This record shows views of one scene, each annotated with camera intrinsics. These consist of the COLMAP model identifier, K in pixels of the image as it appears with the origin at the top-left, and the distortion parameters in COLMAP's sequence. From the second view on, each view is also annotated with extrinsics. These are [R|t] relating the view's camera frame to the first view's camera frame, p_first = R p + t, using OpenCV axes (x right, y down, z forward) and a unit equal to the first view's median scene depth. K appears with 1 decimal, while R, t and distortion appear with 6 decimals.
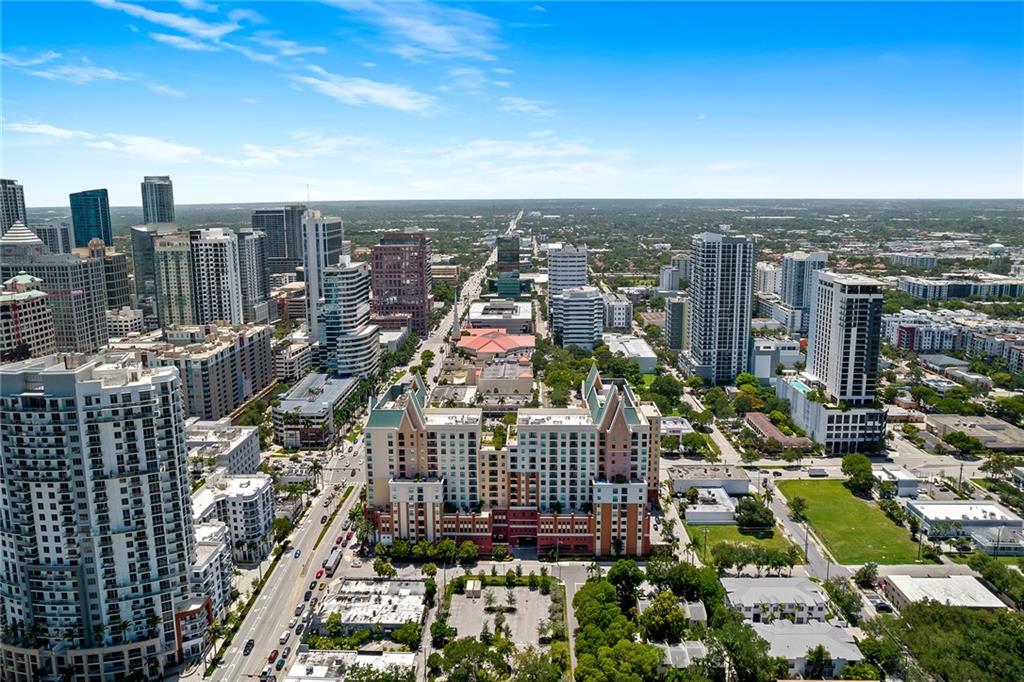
lens RADIAL K [[650.7, 0, 517.6], [0, 650.7, 312.0], [0, 0, 1]] dist [-0.064242, 0.046614]
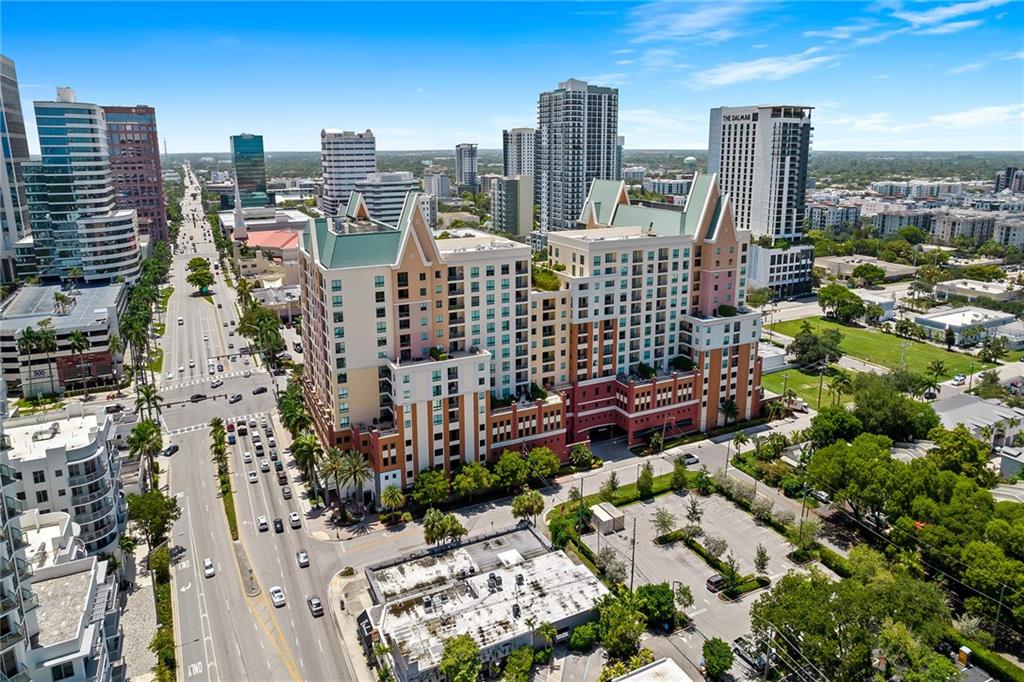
lens RADIAL K [[652.2, 0, 517.7], [0, 652.2, 297.3], [0, 0, 1]] dist [-0.039198, 0.000722]
pose [[0.885000, -0.100610, 0.454590, -0.334893], [0.078032, 0.994614, 0.068213, 0.176303], [-0.459005, -0.024896, 0.888085, 0.486818]]
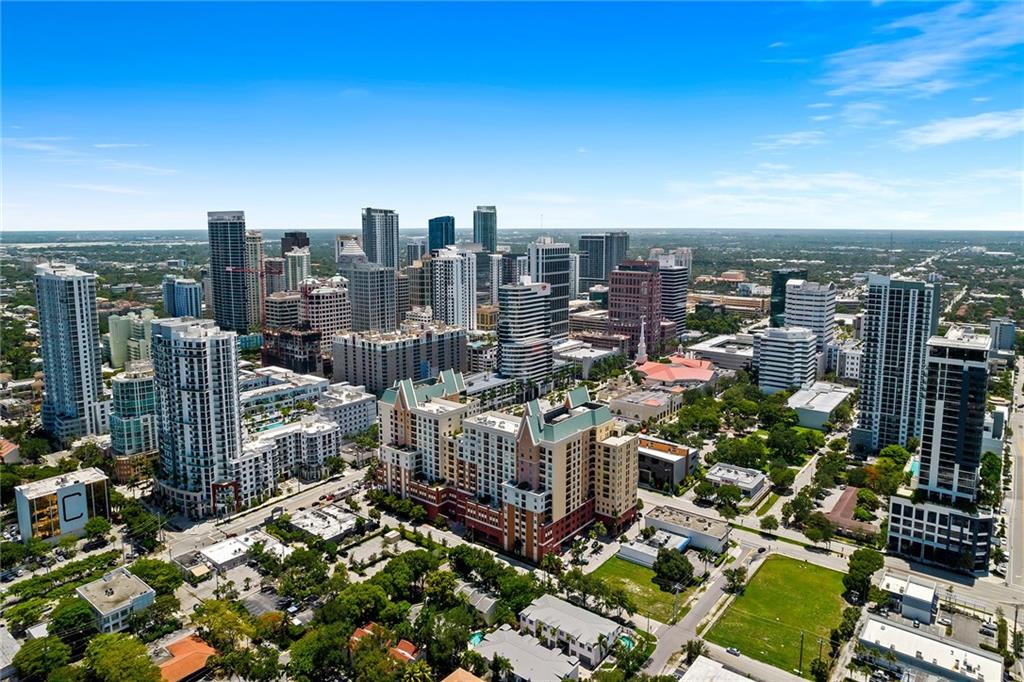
lens RADIAL K [[650.7, 0, 517.6], [0, 650.7, 312.0], [0, 0, 1]] dist [-0.064242, 0.046614]
pose [[0.805635, 0.089034, -0.585683, 0.752058], [-0.112465, 0.993649, -0.003649, -0.030532], [0.581639, 0.068808, 0.810532, 0.075501]]
